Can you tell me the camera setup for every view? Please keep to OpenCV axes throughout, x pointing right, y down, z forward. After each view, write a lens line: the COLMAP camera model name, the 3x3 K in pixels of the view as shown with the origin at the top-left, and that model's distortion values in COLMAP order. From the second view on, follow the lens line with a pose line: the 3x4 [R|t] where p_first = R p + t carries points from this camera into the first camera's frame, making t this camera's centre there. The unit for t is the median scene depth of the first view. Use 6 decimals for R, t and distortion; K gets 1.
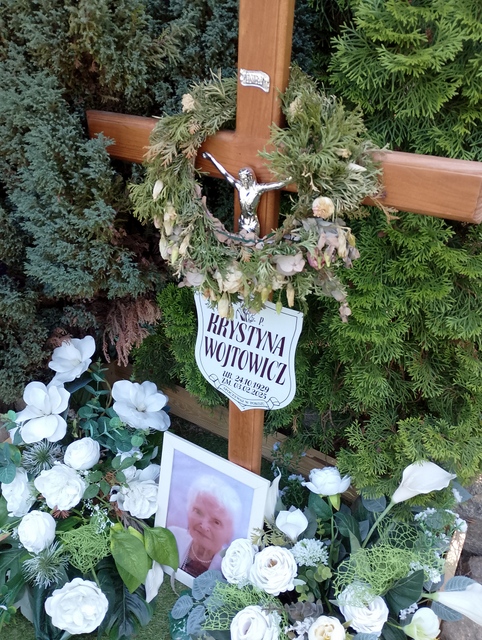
lens RADIAL K [[527.9, 0, 242.4], [0, 527.9, 320.2], [0, 0, 1]] dist [0.059811, -0.059746]
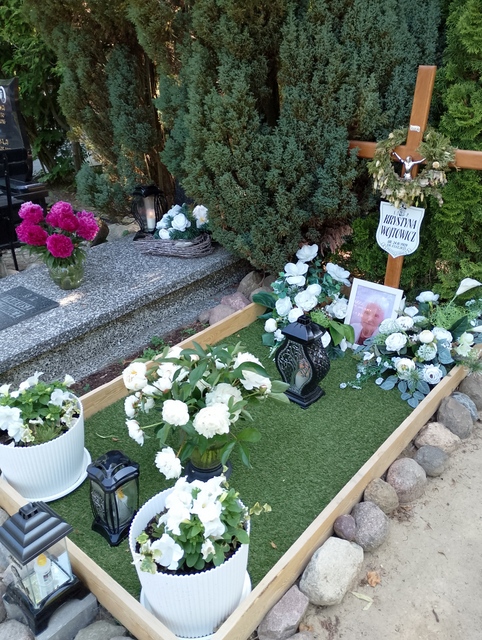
lens RADIAL K [[527.9, 0, 239.1], [0, 527.9, 320.5], [0, 0, 1]] dist [0.059811, -0.059746]
pose [[0.986001, 0.064814, -0.153629, -0.386364], [-0.081635, 0.991027, -0.105837, 0.958628], [0.145391, 0.116897, 0.982444, -1.858698]]
